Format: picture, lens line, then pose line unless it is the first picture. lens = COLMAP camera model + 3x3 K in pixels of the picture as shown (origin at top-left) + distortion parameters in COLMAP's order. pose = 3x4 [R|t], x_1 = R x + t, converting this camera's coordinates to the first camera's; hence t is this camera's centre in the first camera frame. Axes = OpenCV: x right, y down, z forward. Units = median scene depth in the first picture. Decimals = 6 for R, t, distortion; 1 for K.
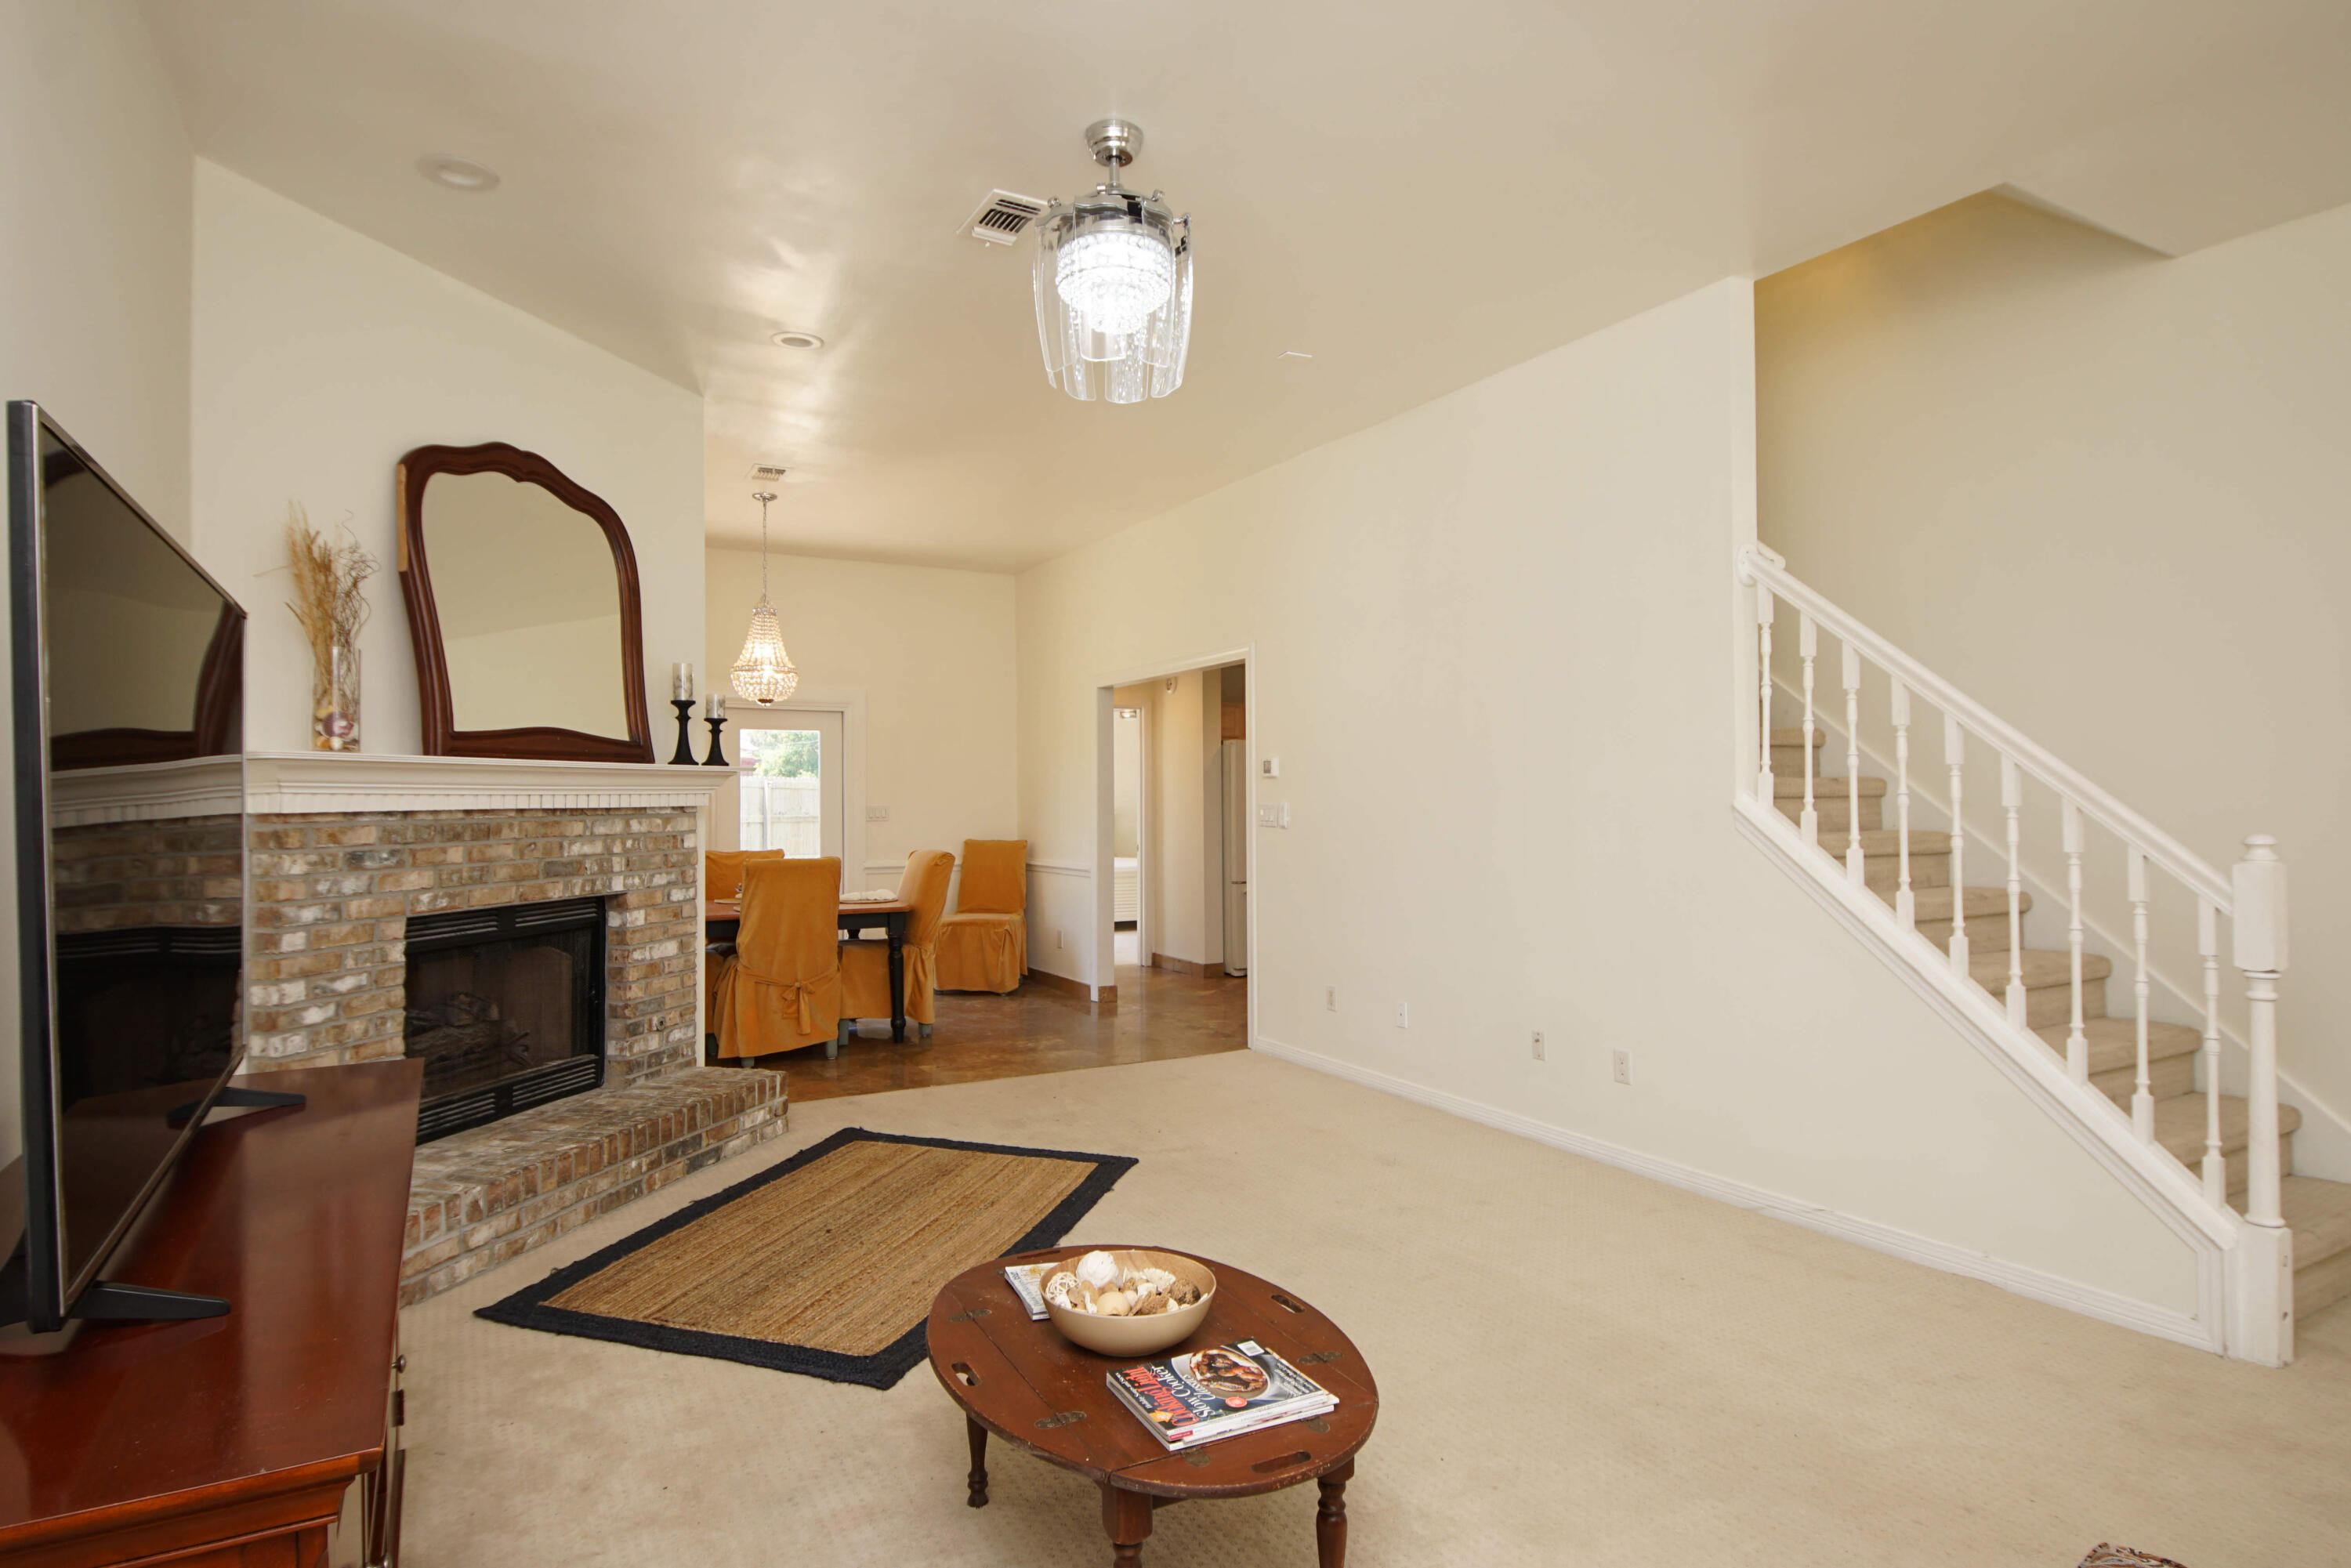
lens RADIAL K [[1258.3, 0, 1154.1], [0, 1258.3, 768.2], [0, 0, 1]] dist [0.035918, -0.030071]
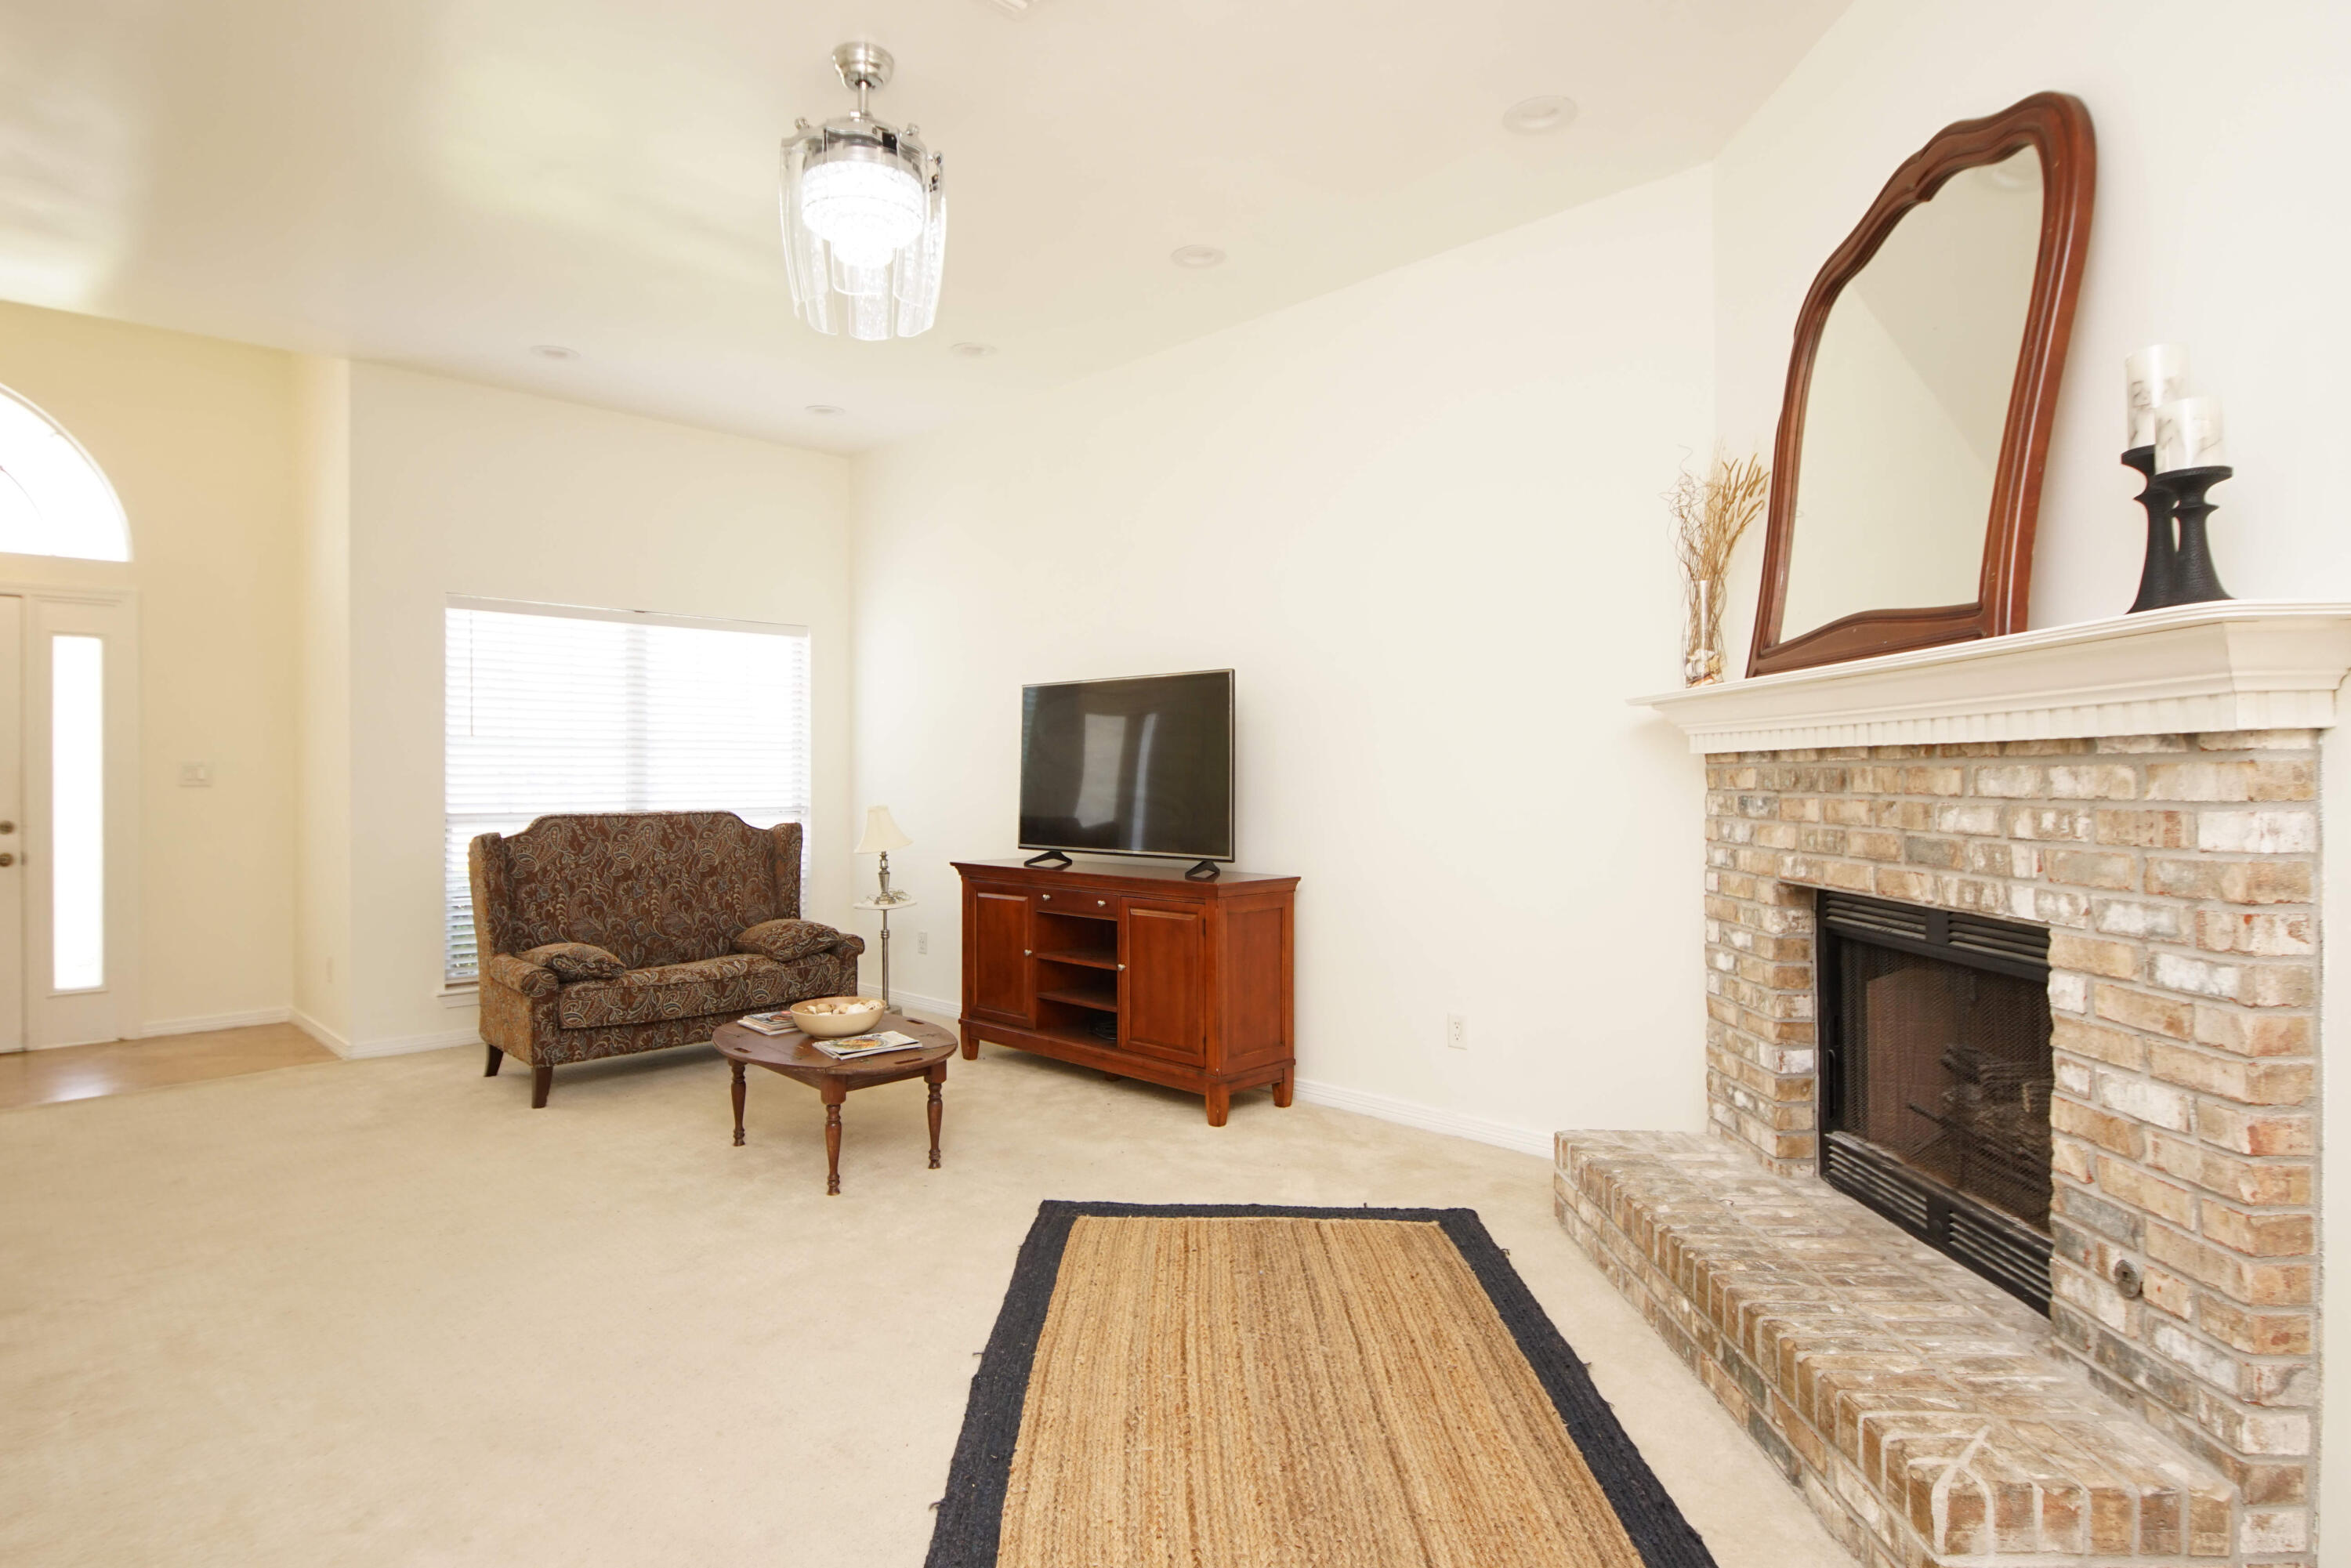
lens RADIAL K [[1258.3, 0, 1143.9], [0, 1258.3, 767.4], [0, 0, 1]] dist [0.035918, -0.030071]
pose [[-0.965289, 0.006306, -0.261107, 0.015423], [0.013454, 0.999582, -0.025598, 0.051288], [0.260836, -0.028222, -0.964970, 1.445798]]
